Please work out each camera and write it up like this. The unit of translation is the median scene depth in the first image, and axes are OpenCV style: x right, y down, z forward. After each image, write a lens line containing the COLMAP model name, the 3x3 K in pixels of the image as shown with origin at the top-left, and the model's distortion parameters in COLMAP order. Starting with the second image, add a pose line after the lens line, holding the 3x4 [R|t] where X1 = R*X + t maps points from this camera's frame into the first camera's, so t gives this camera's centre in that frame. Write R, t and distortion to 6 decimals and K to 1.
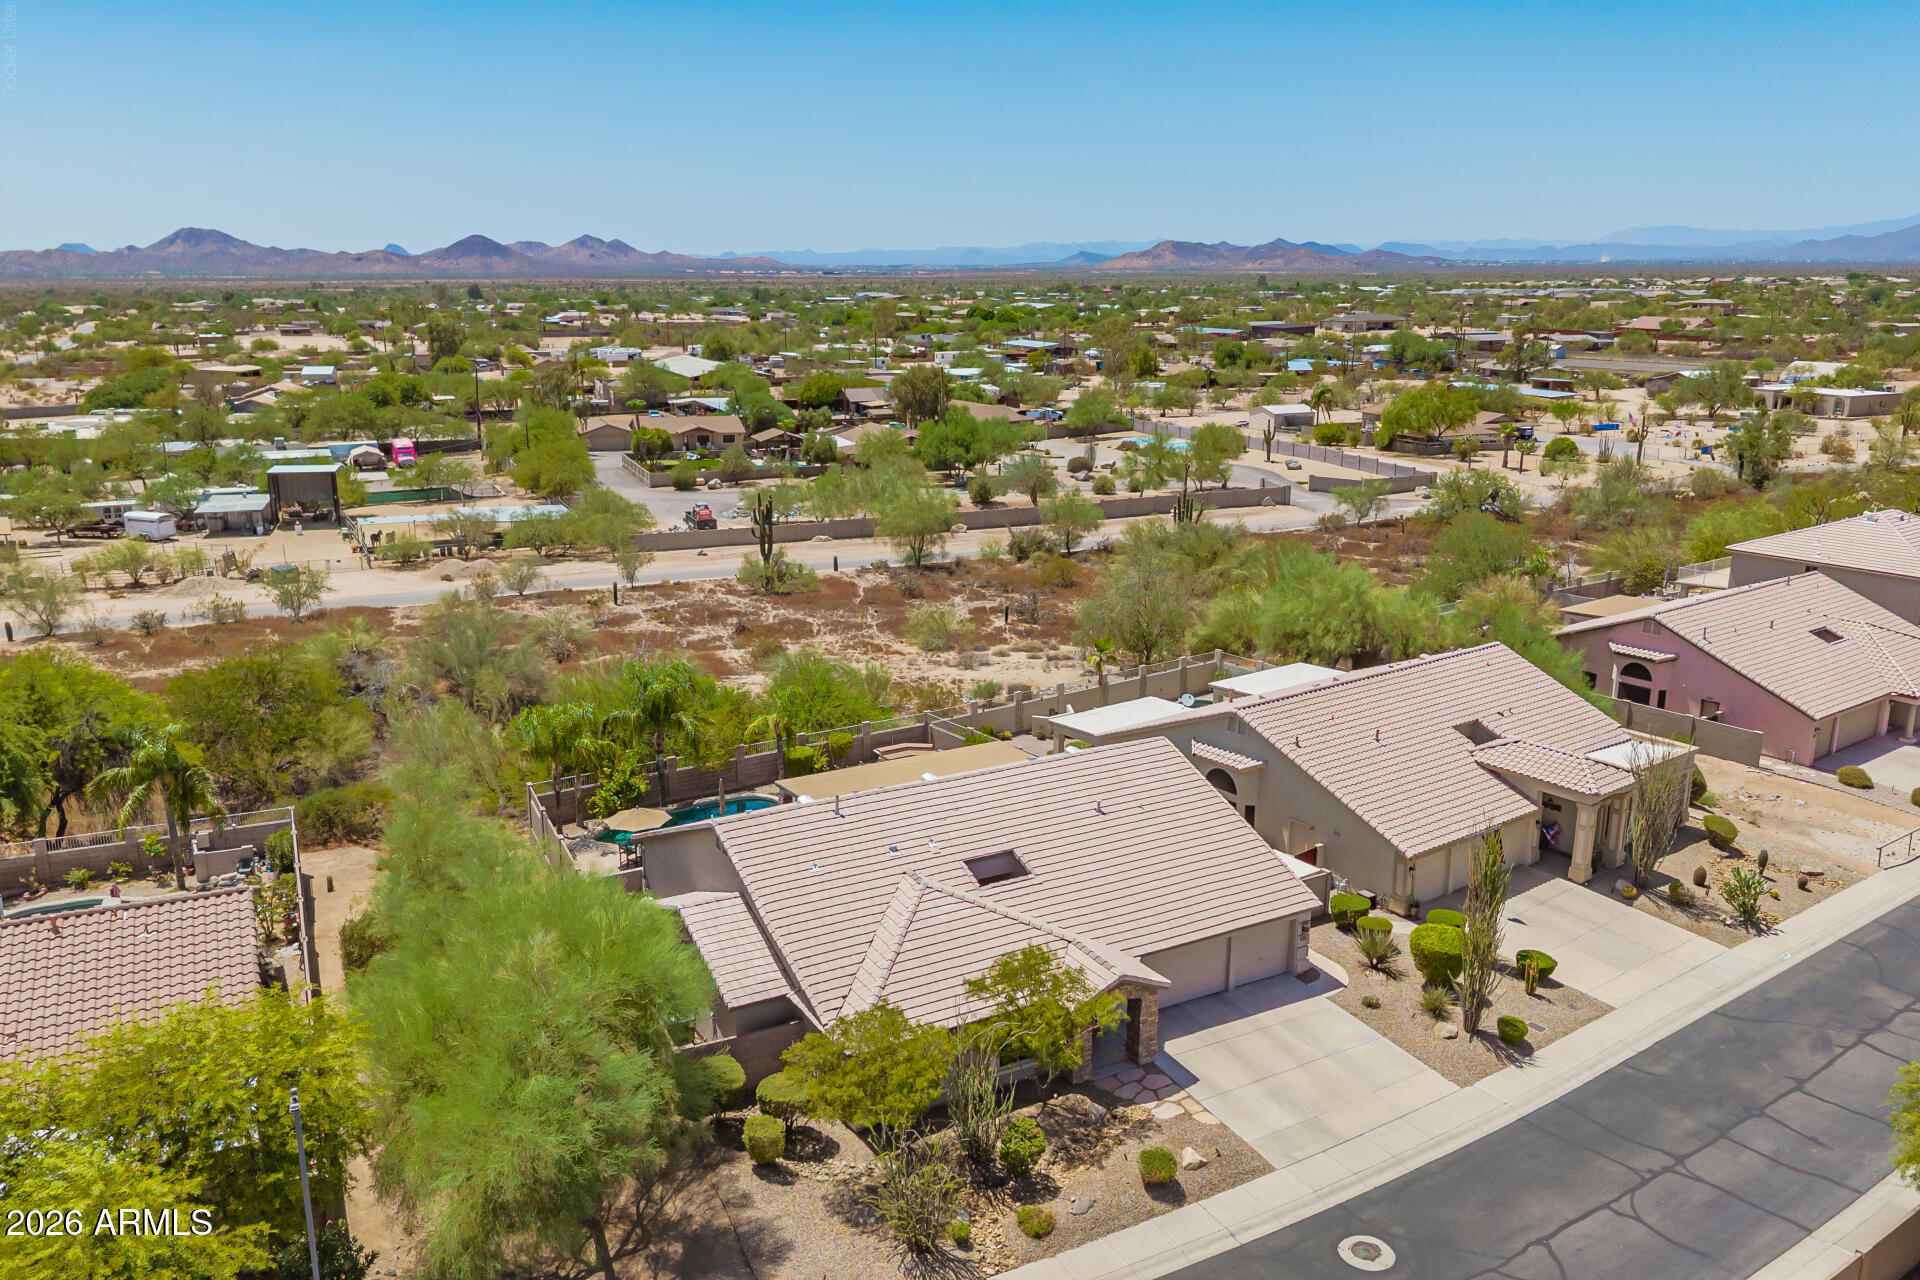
lens RADIAL K [[1519.9, 0, 965.2], [0, 1519.9, 644.0], [0, 0, 1]] dist [0.044446, -0.063313]
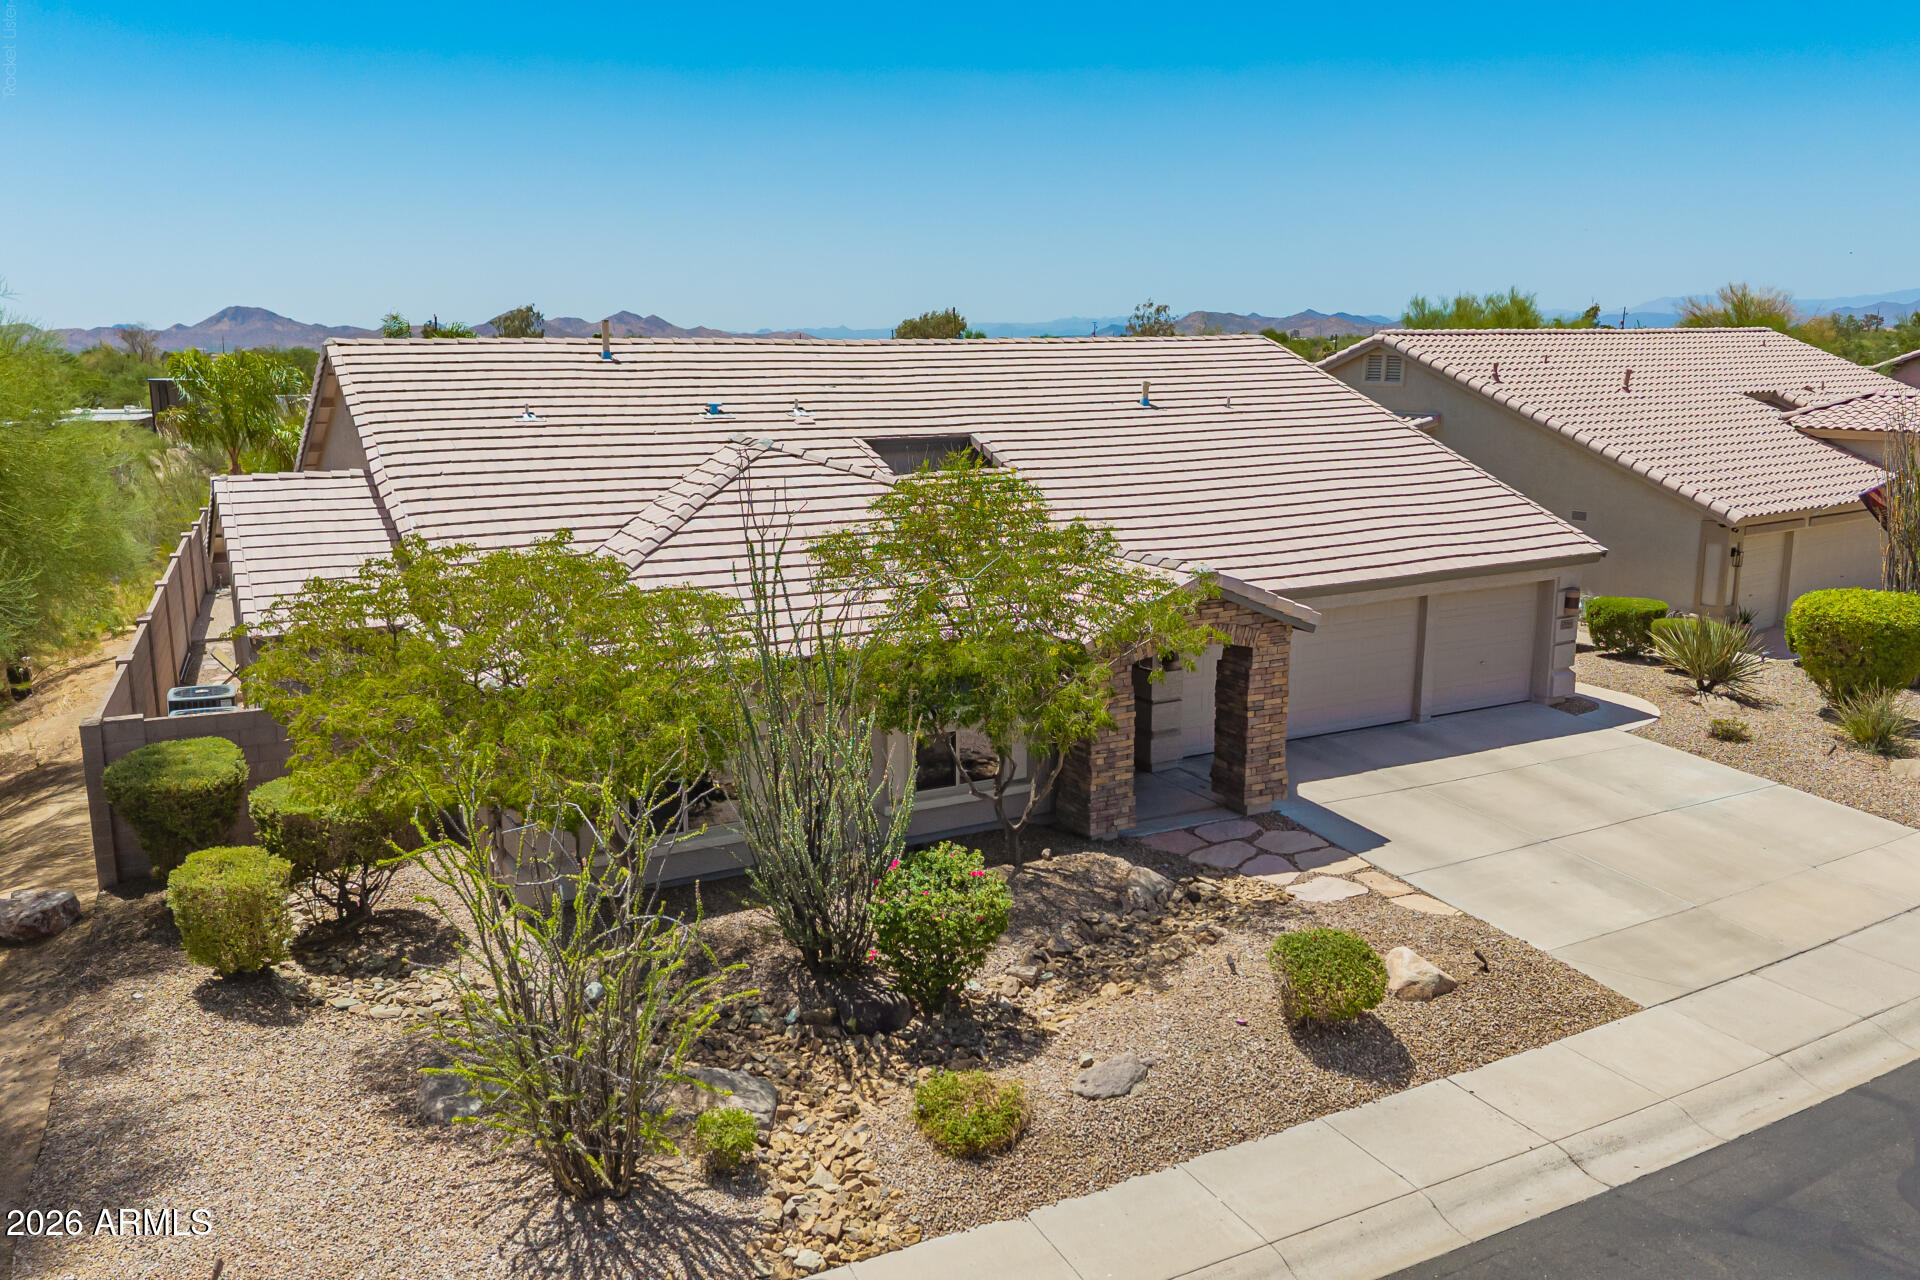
lens RADIAL K [[1519.9, 0, 952.9], [0, 1519.9, 637.8], [0, 0, 1]] dist [0.044446, -0.063313]
pose [[0.999568, -0.005179, -0.028947, 0.049277], [0.003730, 0.998749, -0.049864, 0.274985], [0.029169, 0.049734, 0.998336, 0.628196]]
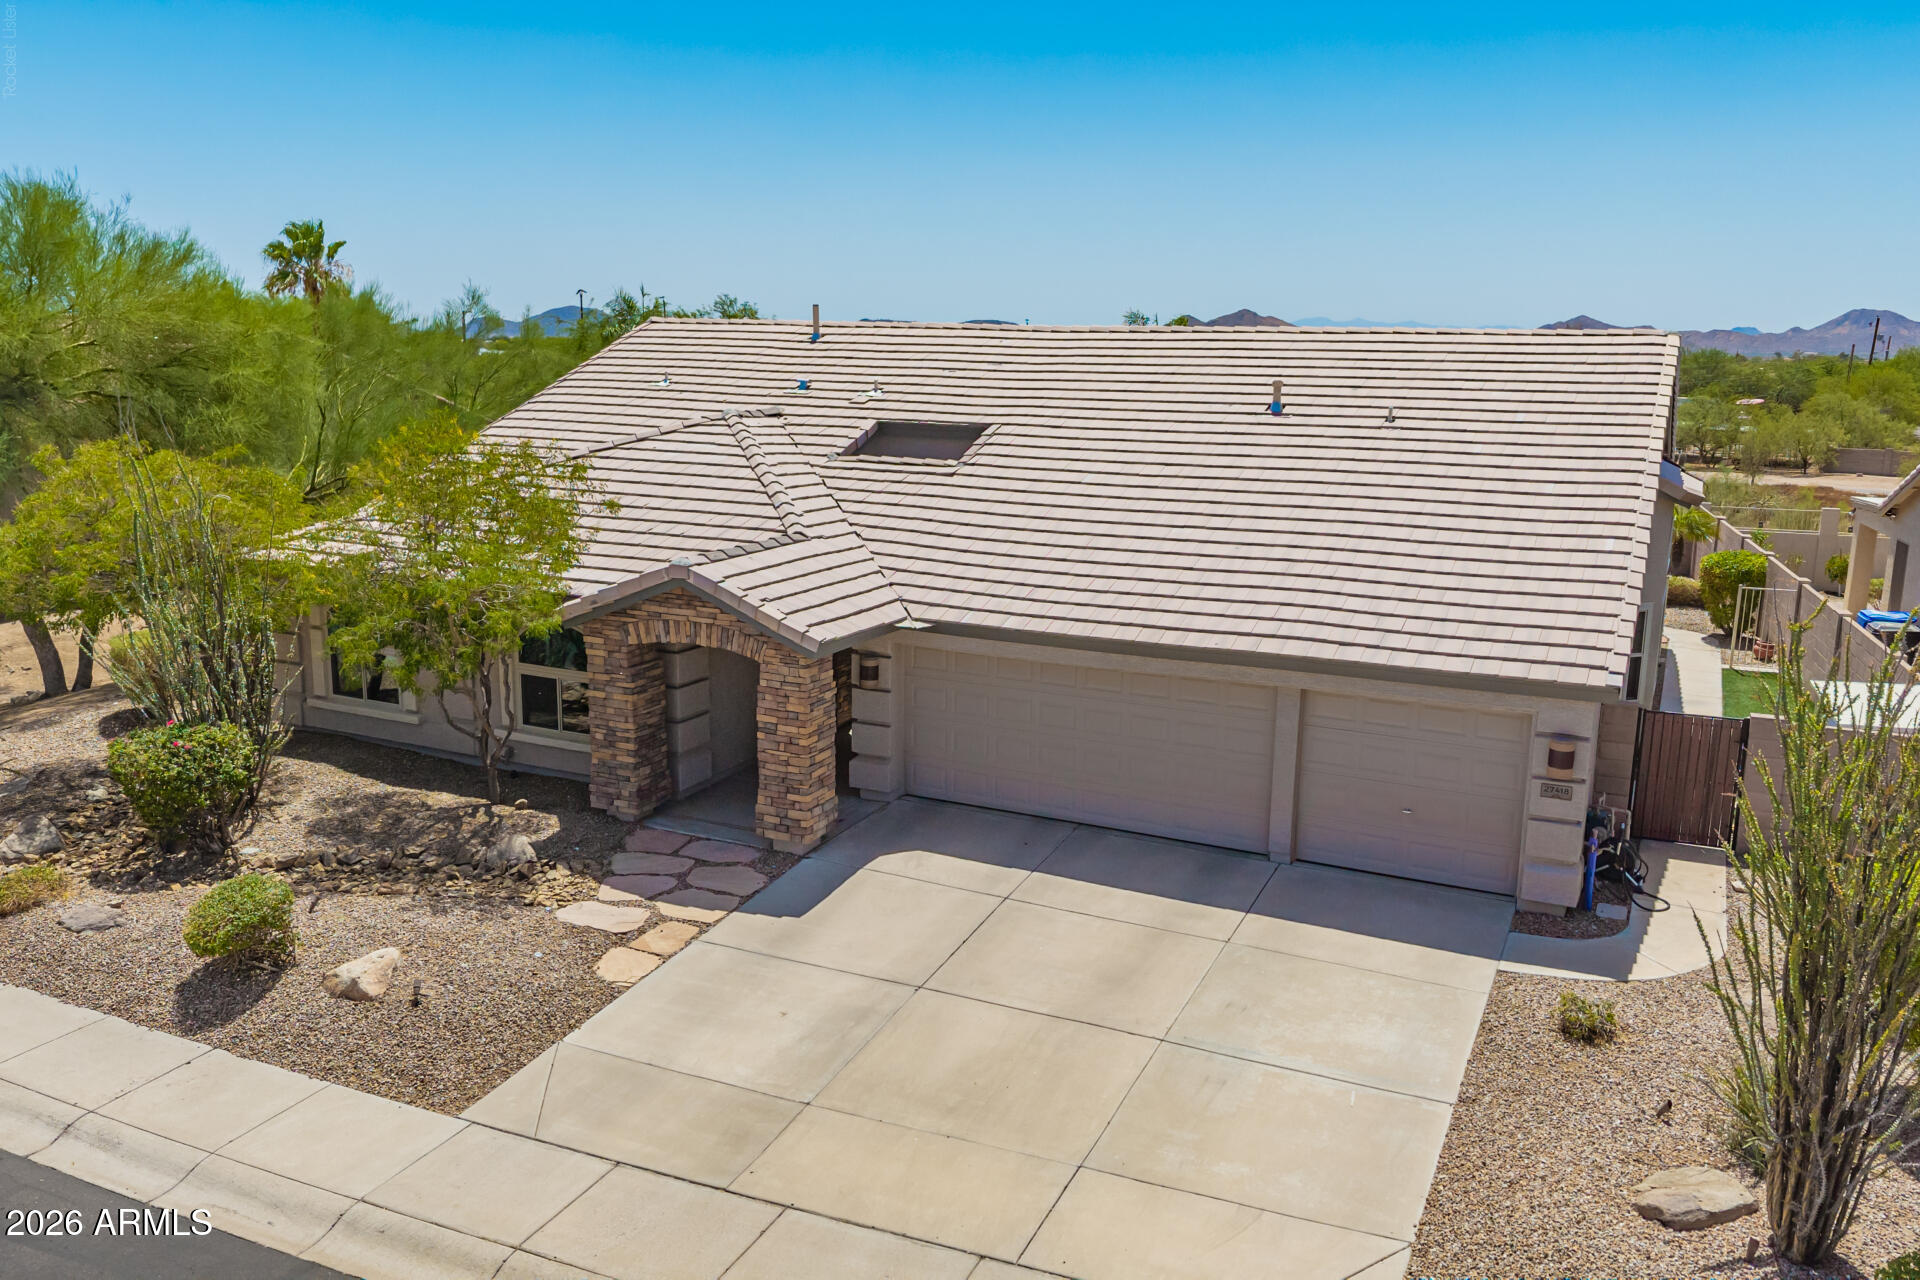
lens RADIAL K [[1519.9, 0, 946.7], [0, 1519.9, 633.2], [0, 0, 1]] dist [0.044446, -0.063313]
pose [[0.549655, 0.165507, -0.818832, 0.497466], [-0.214628, 0.975254, 0.053051, 0.214126], [0.807350, 0.146585, 0.571576, 0.897784]]
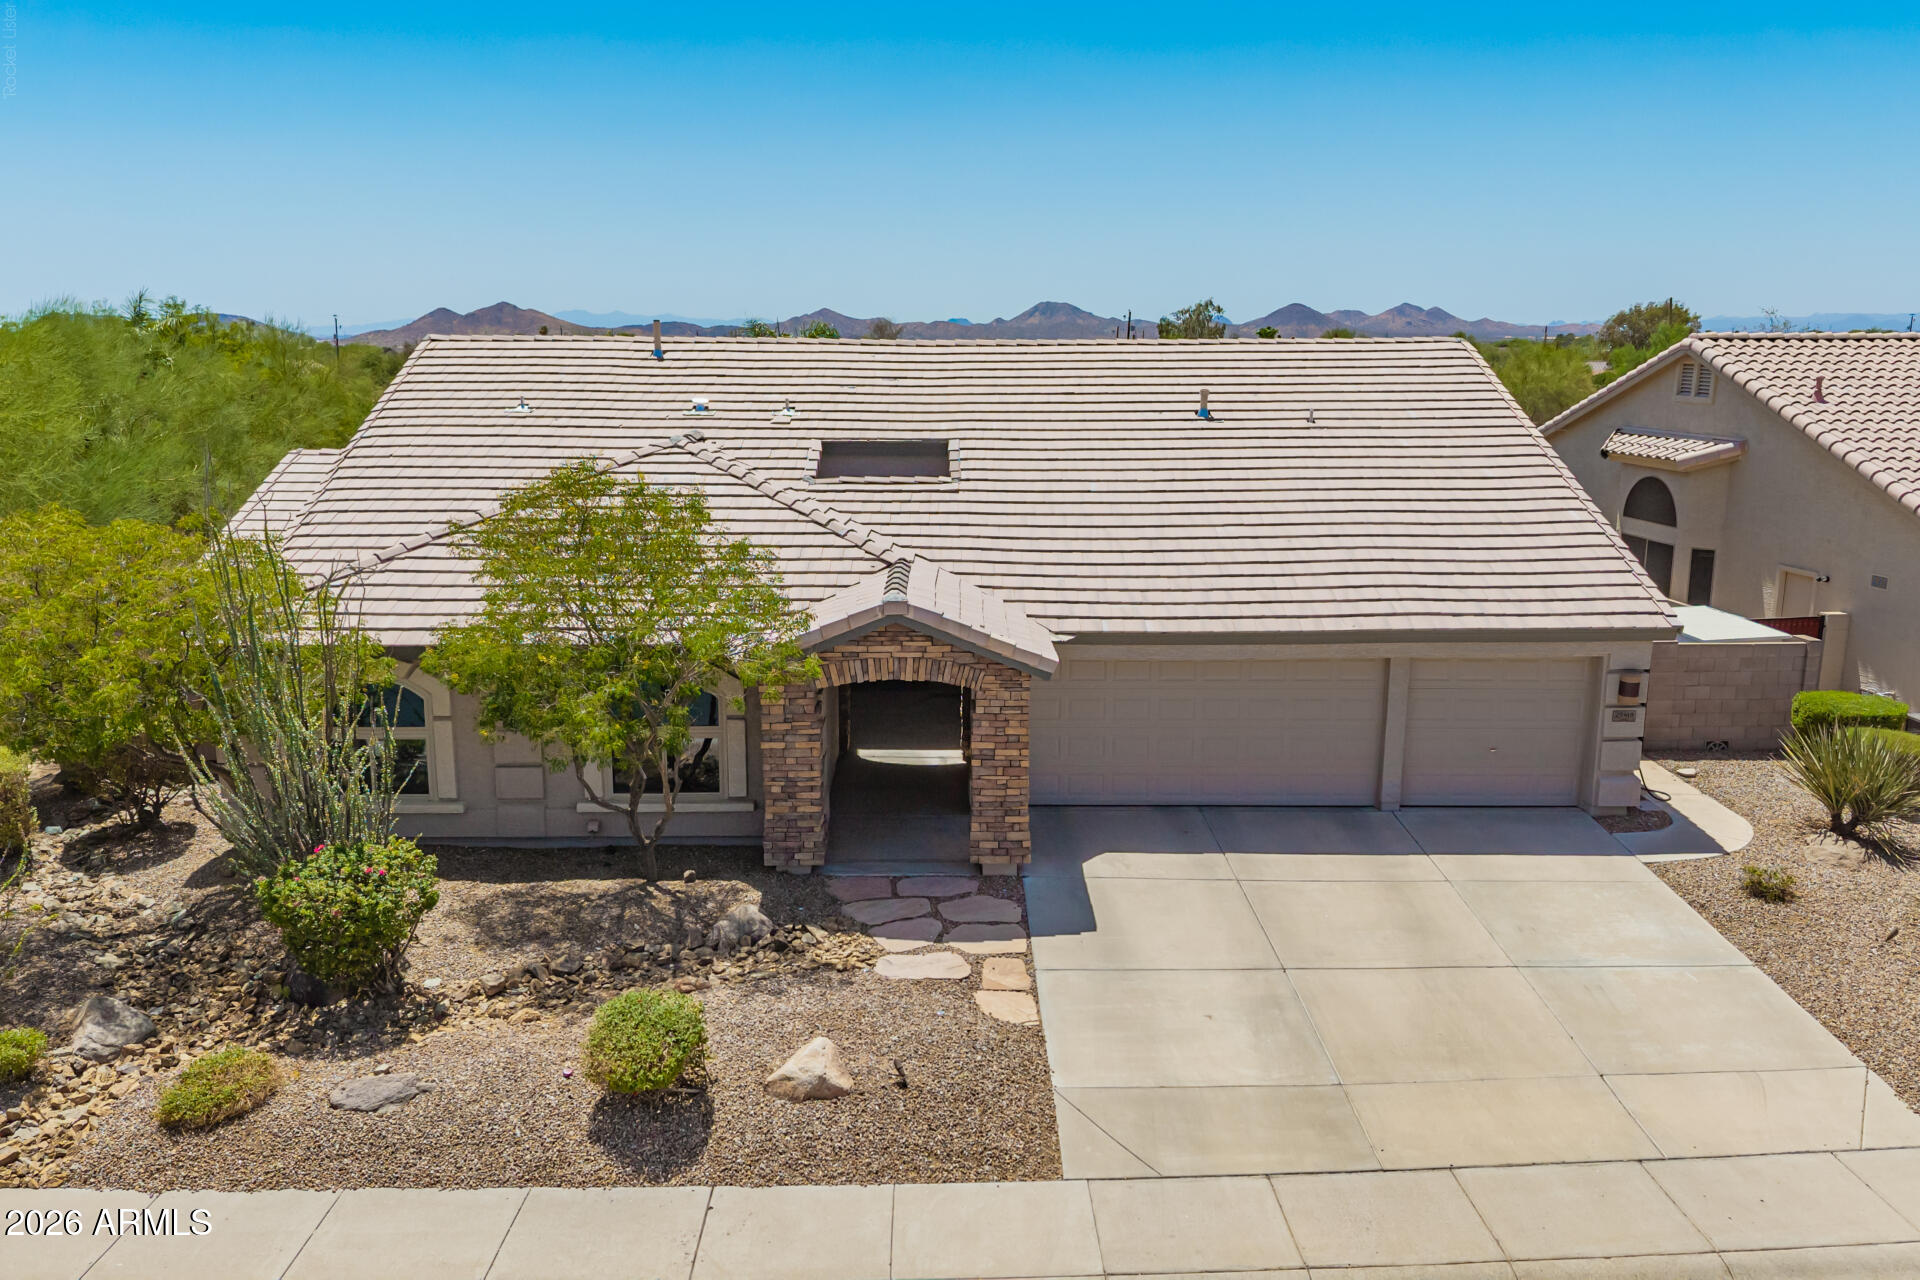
lens RADIAL K [[1519.9, 0, 950.8], [0, 1519.9, 629.7], [0, 0, 1]] dist [0.044446, -0.063313]
pose [[0.867736, 0.092253, -0.488388, 0.324237], [-0.118225, 0.992731, -0.022535, 0.248962], [0.482759, 0.077294, 0.872335, 0.727310]]
